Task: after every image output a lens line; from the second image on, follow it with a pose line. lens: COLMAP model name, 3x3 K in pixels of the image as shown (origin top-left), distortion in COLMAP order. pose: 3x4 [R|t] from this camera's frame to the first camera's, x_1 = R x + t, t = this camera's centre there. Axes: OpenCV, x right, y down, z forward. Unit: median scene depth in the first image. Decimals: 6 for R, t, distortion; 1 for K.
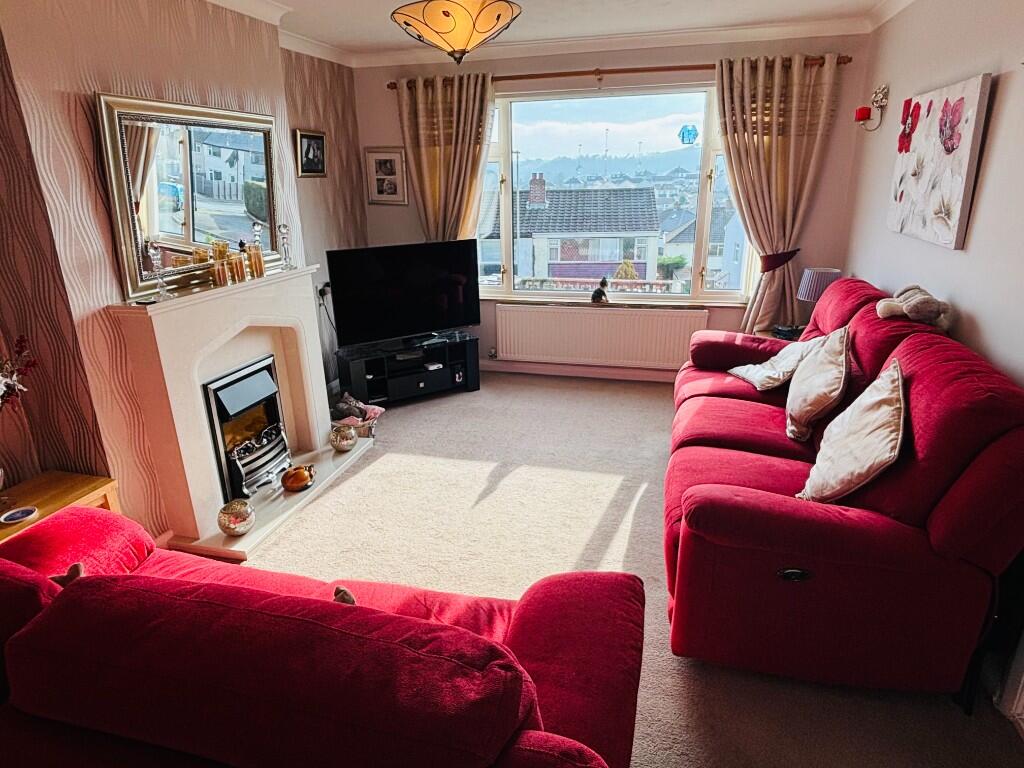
lens RADIAL K [[624.5, 0, 514.0], [0, 624.5, 385.9], [0, 0, 1]] dist [0.034219, -0.001680]
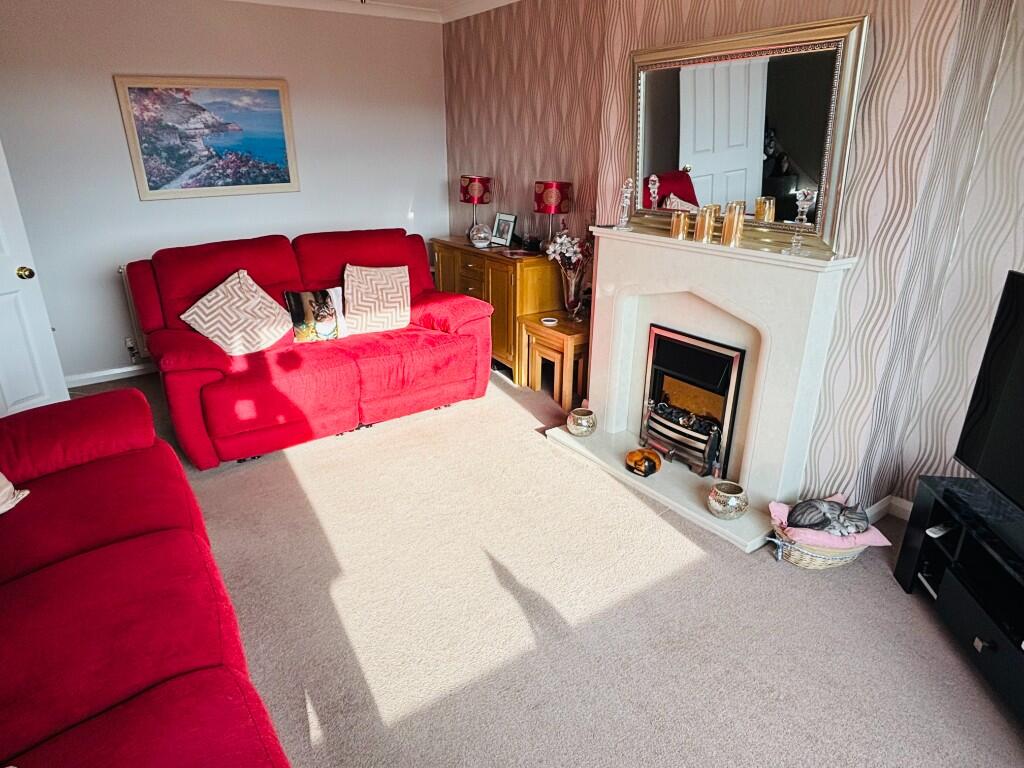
lens RADIAL K [[624.5, 0, 514.0], [0, 624.5, 385.9], [0, 0, 1]] dist [0.034219, -0.001680]
pose [[-0.632754, 0.290269, -0.717890, 0.376777], [-0.246176, 0.803582, 0.541898, -0.369835], [0.734180, 0.519616, -0.437012, 1.155694]]
